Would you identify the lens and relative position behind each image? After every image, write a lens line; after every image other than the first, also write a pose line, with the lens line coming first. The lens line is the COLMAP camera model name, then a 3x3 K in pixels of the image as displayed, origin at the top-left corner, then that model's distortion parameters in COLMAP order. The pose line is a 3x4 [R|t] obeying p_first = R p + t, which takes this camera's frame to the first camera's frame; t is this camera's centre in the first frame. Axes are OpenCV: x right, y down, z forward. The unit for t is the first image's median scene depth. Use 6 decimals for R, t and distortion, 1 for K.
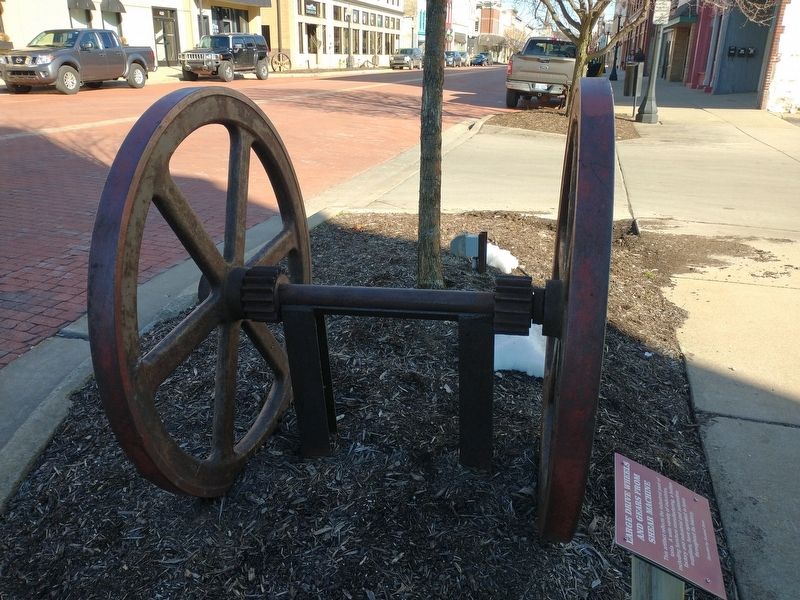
lens RADIAL K [[630.8, 0, 400.0], [0, 630.8, 300.0], [0, 0, 1]] dist [0.050231, -0.103274]
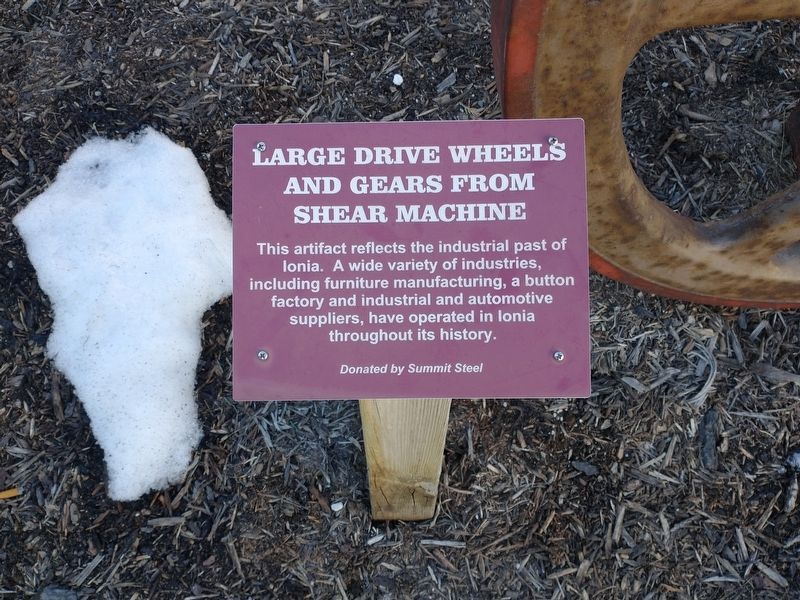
lens RADIAL K [[630.8, 0, 400.0], [0, 630.8, 300.0], [0, 0, 1]] dist [0.050231, -0.103274]
pose [[0.285588, 0.859739, -0.423424, 0.029408], [-0.343271, 0.504278, 0.792382, 0.002345], [0.894765, -0.080945, 0.439140, 0.039730]]
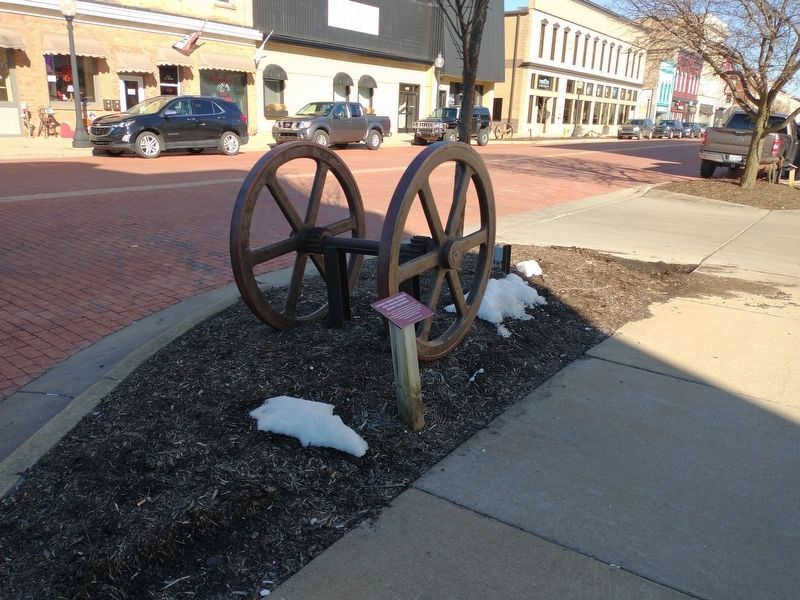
lens RADIAL K [[630.8, 0, 400.0], [0, 630.8, 300.0], [0, 0, 1]] dist [0.050231, -0.103274]
pose [[0.933761, 0.108074, -0.341189, 0.061256], [-0.140774, 0.987383, -0.072509, 0.023947], [0.329048, 0.115737, 0.937194, -0.066145]]
